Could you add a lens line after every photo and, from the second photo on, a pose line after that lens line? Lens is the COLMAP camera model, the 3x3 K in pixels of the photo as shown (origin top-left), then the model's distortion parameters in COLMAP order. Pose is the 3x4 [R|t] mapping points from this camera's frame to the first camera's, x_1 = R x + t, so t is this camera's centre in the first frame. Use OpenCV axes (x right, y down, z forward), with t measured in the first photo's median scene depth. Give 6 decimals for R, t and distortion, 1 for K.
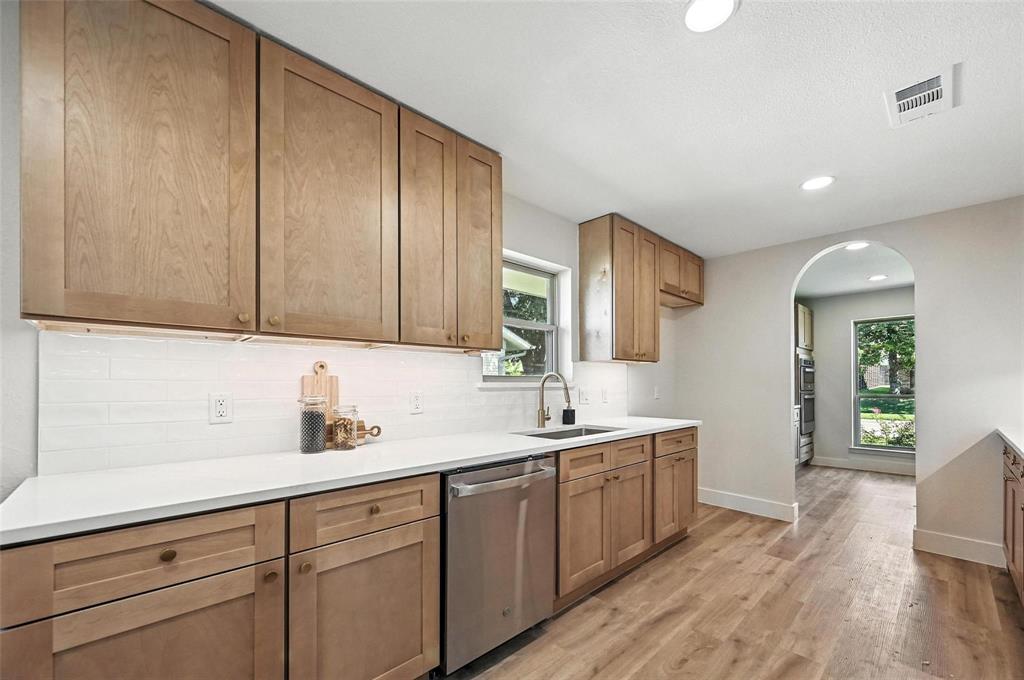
lens RADIAL K [[407.1, 0, 510.3], [0, 407.1, 384.7], [0, 0, 1]] dist [-0.015900, 0.000010]
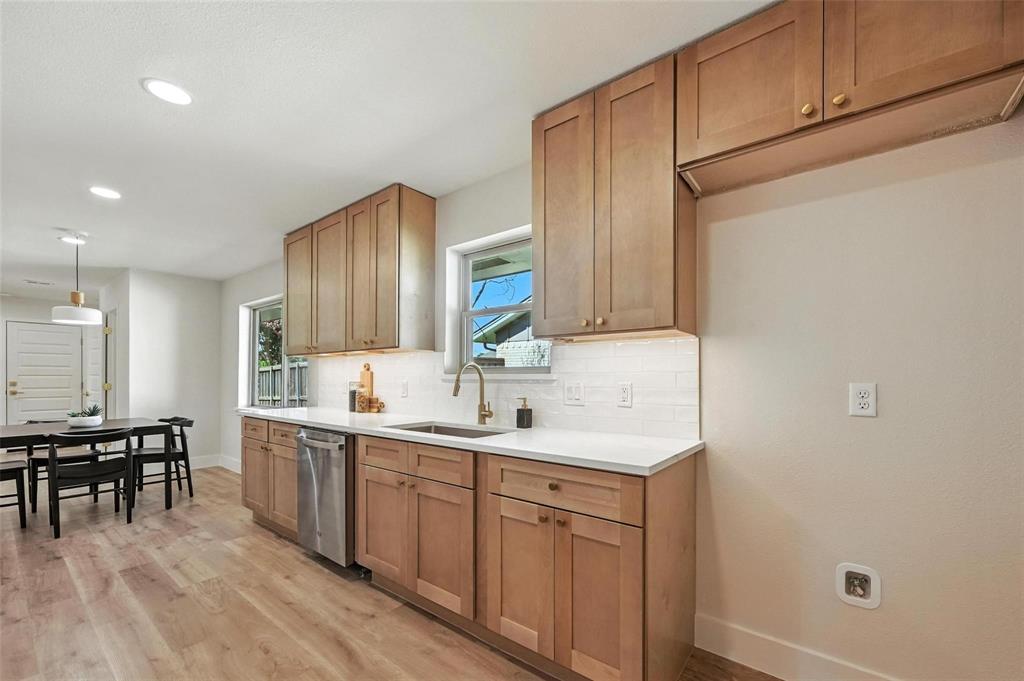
lens RADIAL K [[406.3, 0, 515.0], [0, 406.3, 375.5], [0, 0, 1]] dist [-0.000745, 0.000263]
pose [[0.167424, 0.005535, -0.985869, 1.165887], [-0.000074, 0.999984, 0.005602, -0.007816], [0.985885, -0.000865, 0.167421, 1.098141]]
